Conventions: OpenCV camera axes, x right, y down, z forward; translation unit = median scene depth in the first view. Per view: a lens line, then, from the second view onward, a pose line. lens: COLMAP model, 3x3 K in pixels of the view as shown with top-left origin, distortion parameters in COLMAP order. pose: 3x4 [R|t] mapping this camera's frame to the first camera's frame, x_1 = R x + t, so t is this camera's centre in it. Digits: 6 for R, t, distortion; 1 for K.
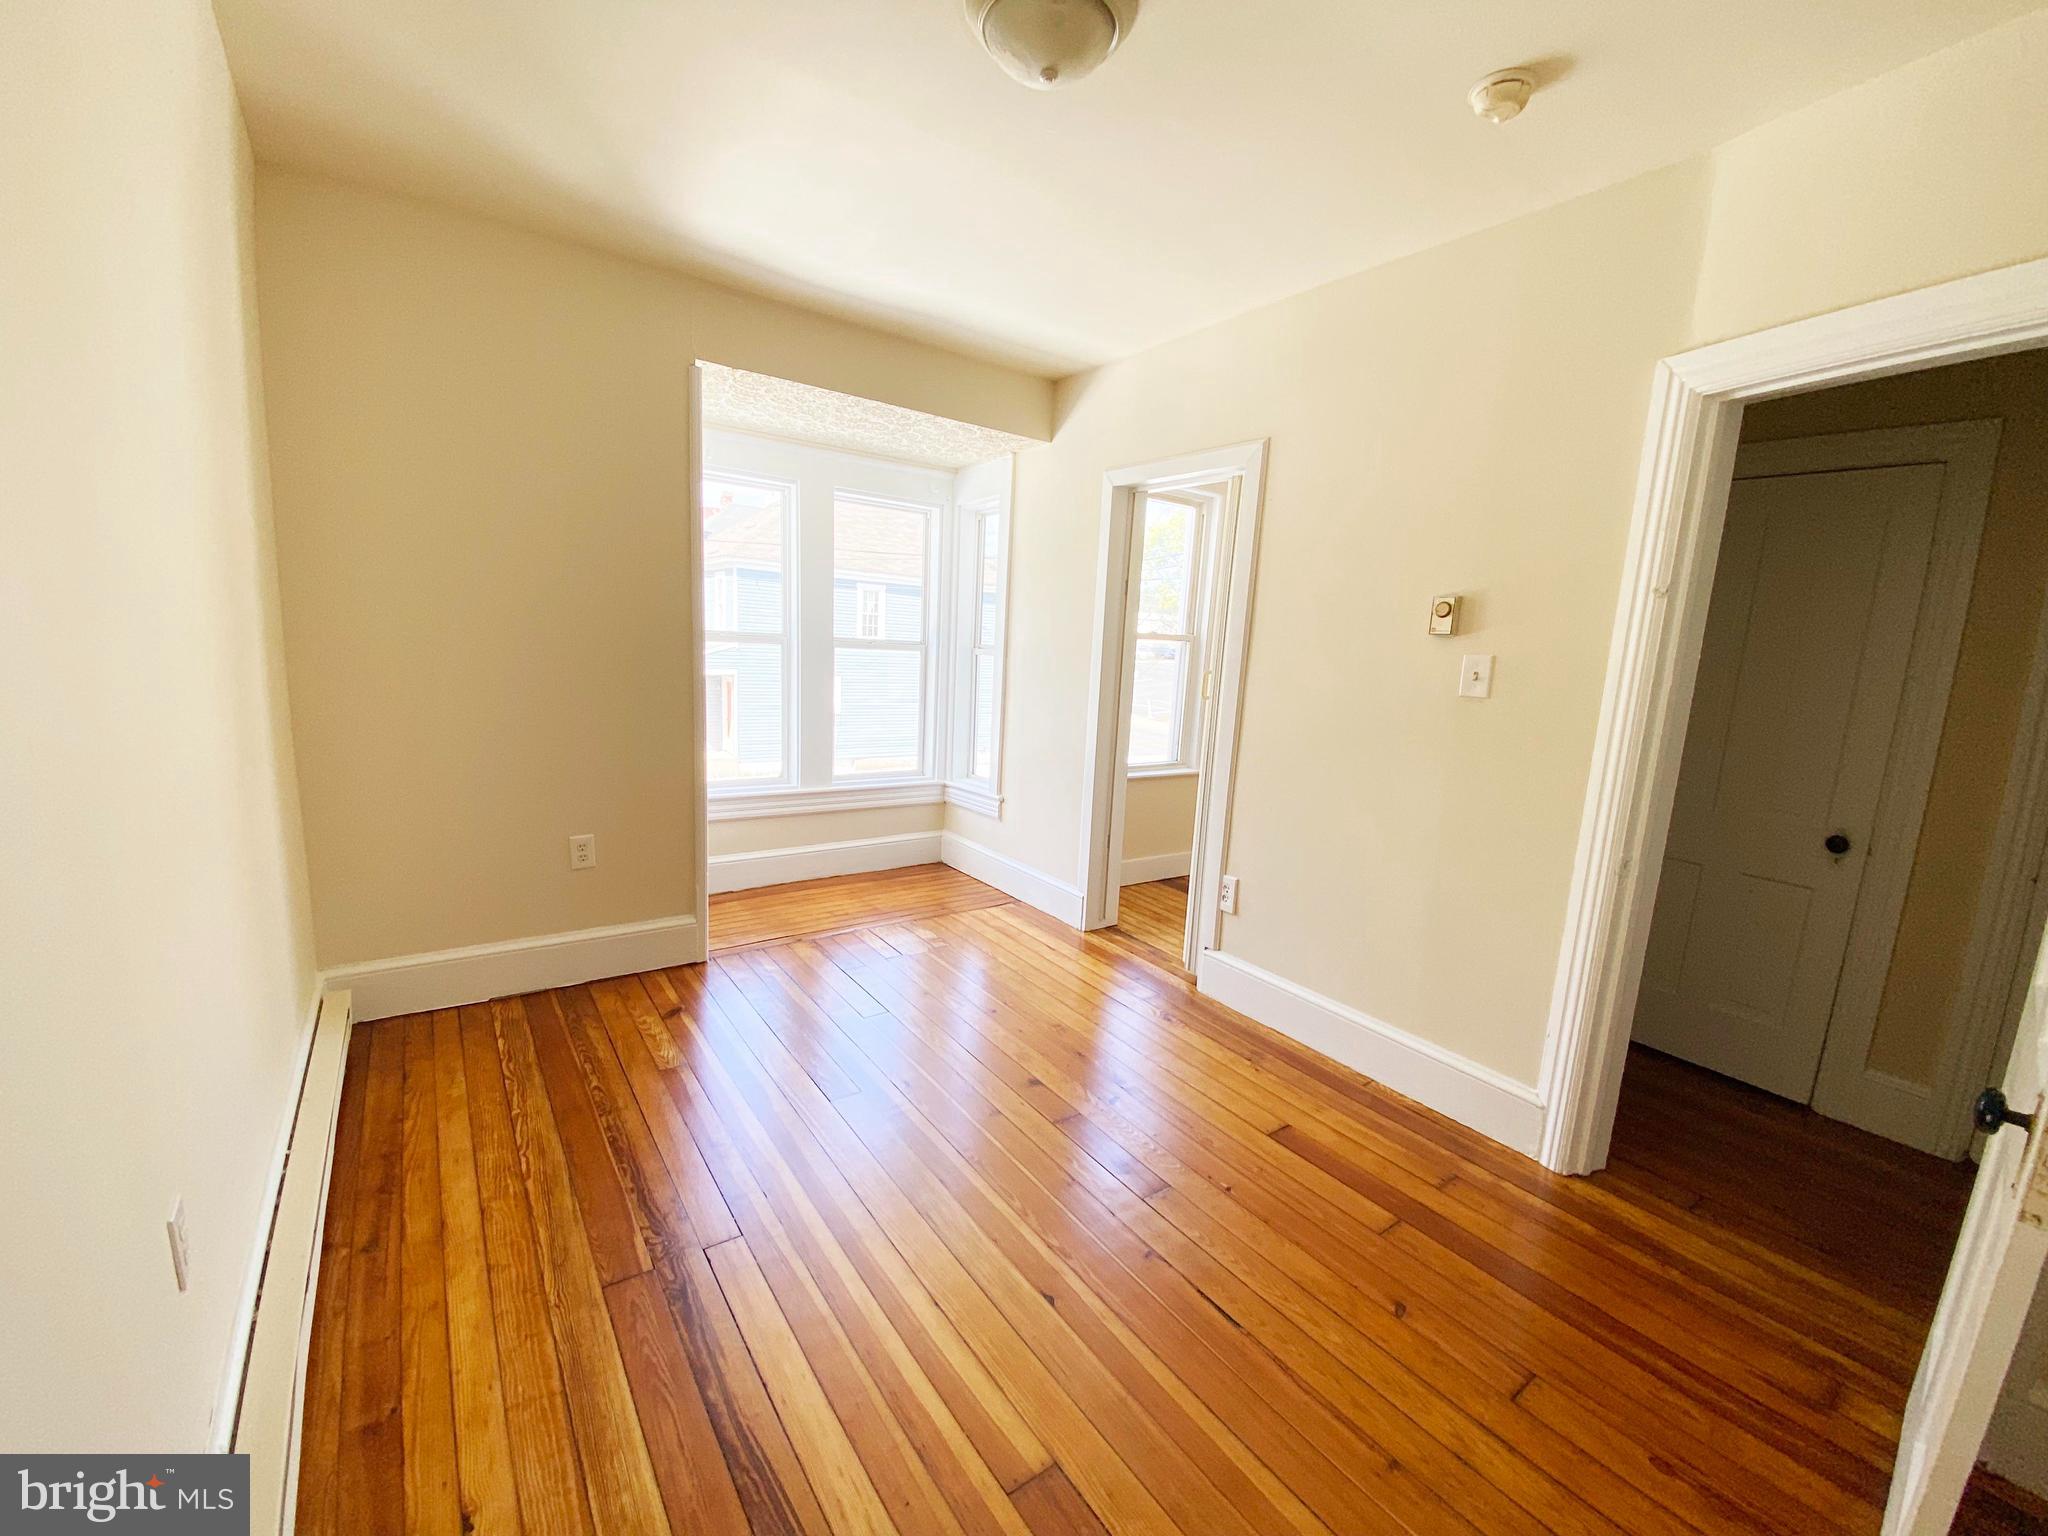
lens RADIAL K [[832.7, 0, 1024.8], [0, 832.7, 766.2], [0, 0, 1]] dist [0.043854, -0.030733]
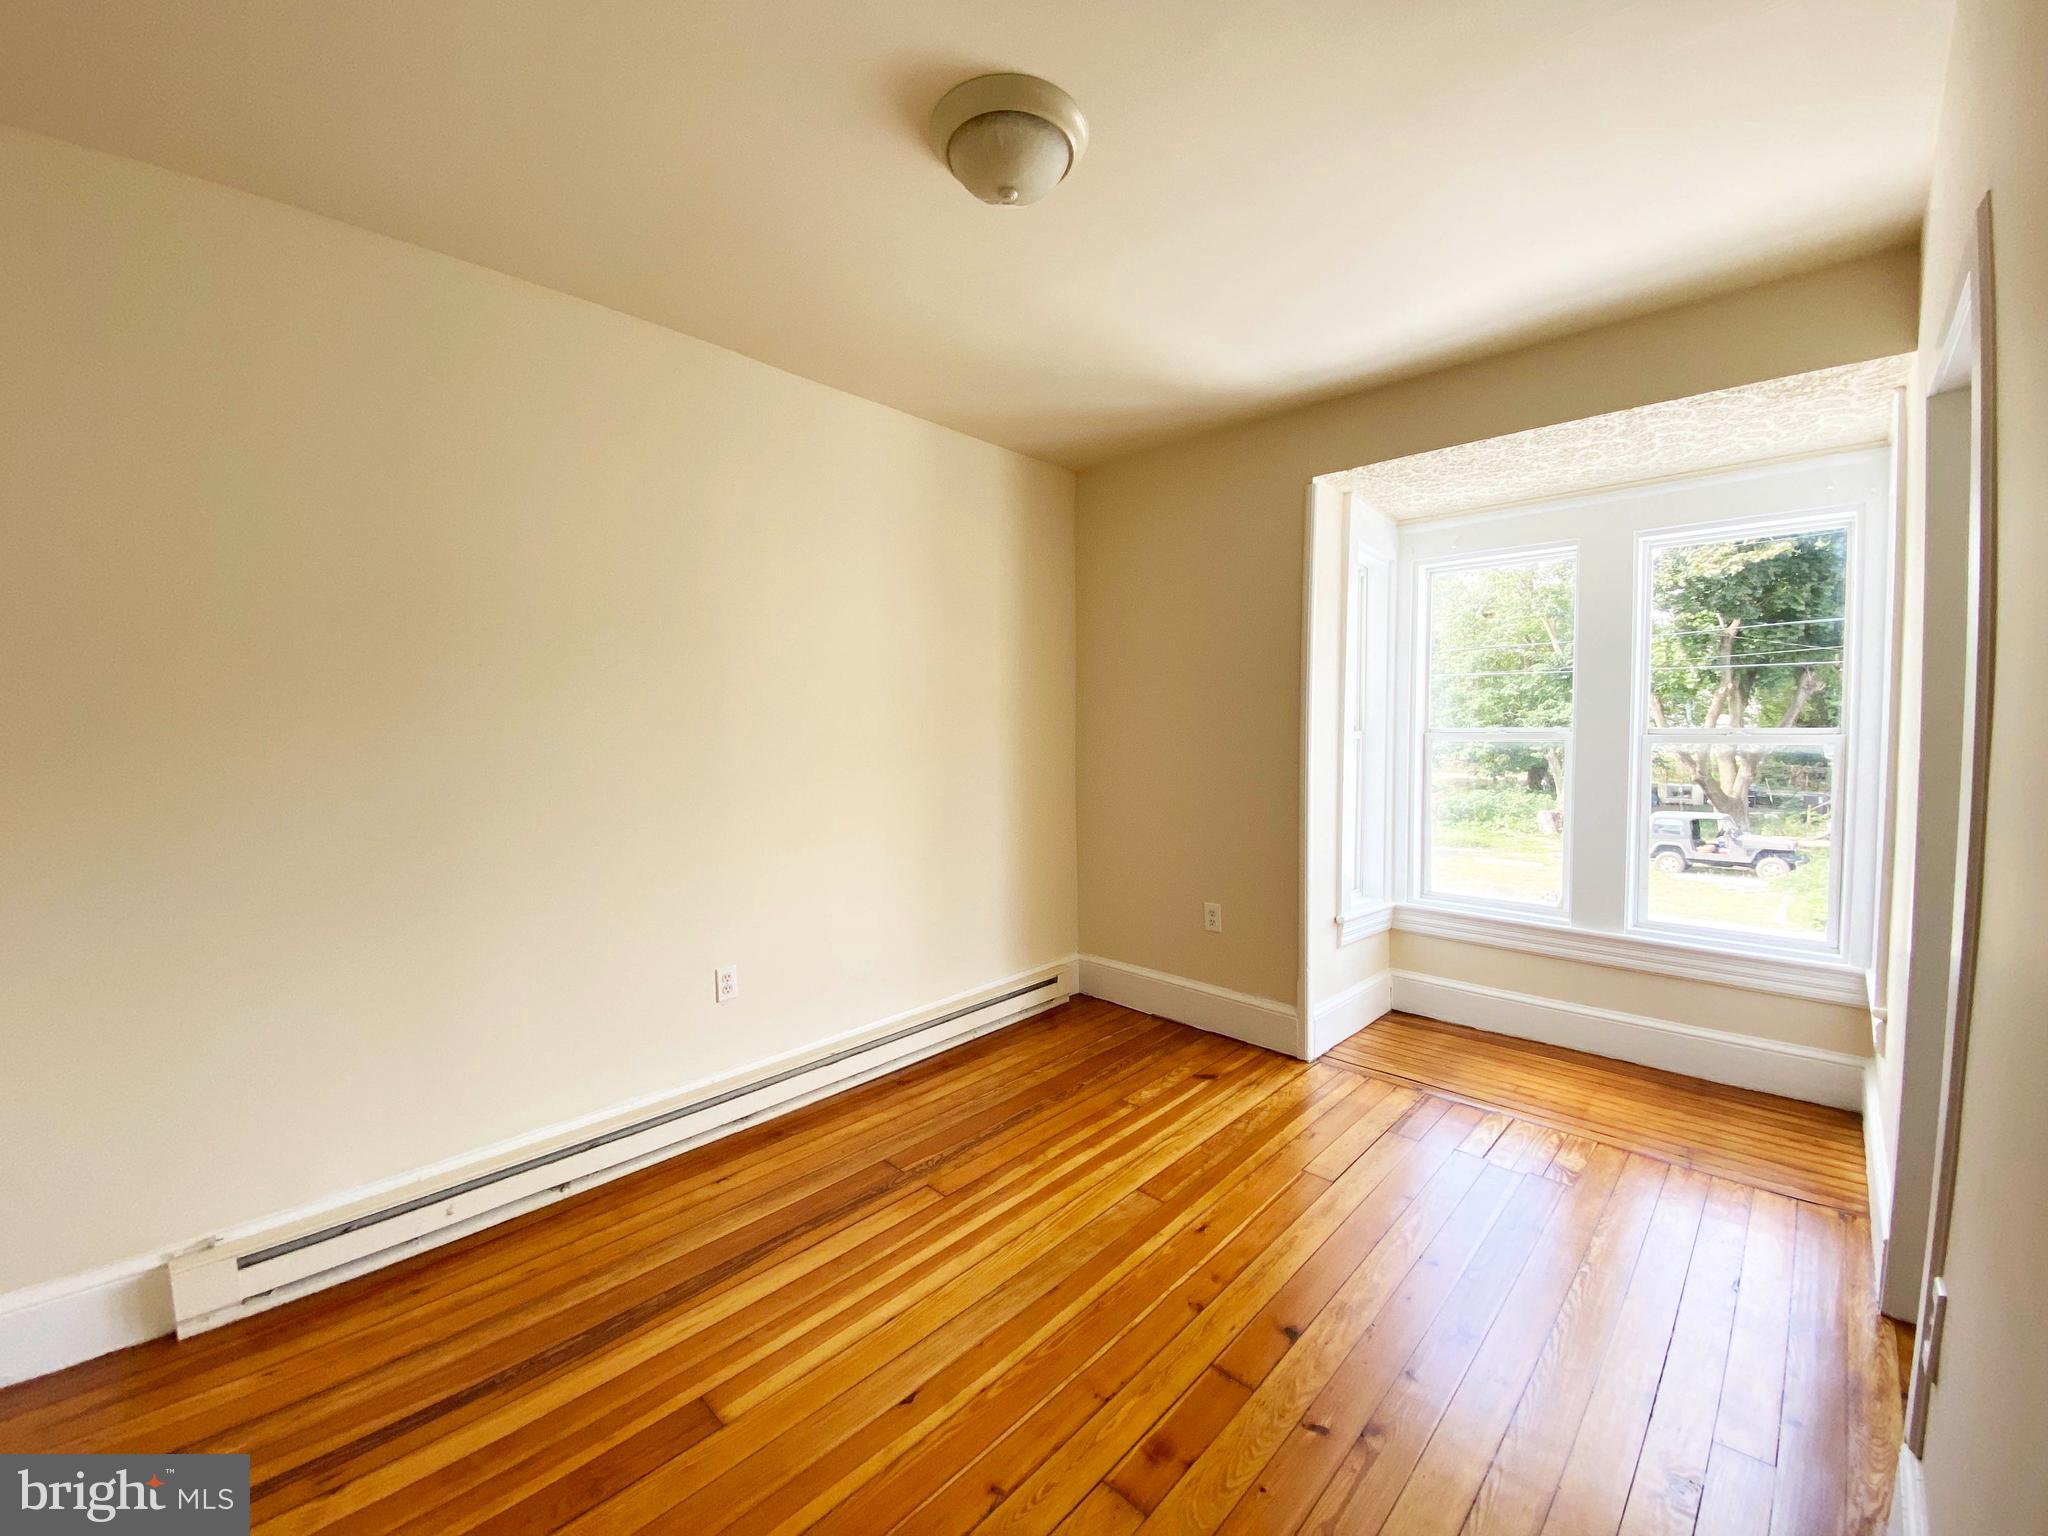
lens RADIAL K [[832.7, 0, 1024.8], [0, 832.7, 766.2], [0, 0, 1]] dist [0.043854, -0.030733]
pose [[0.178124, 0.001707, -0.984007, 0.565509], [-0.137513, 0.990229, -0.023175, -0.044176], [0.974352, 0.139442, 0.176618, 0.486136]]
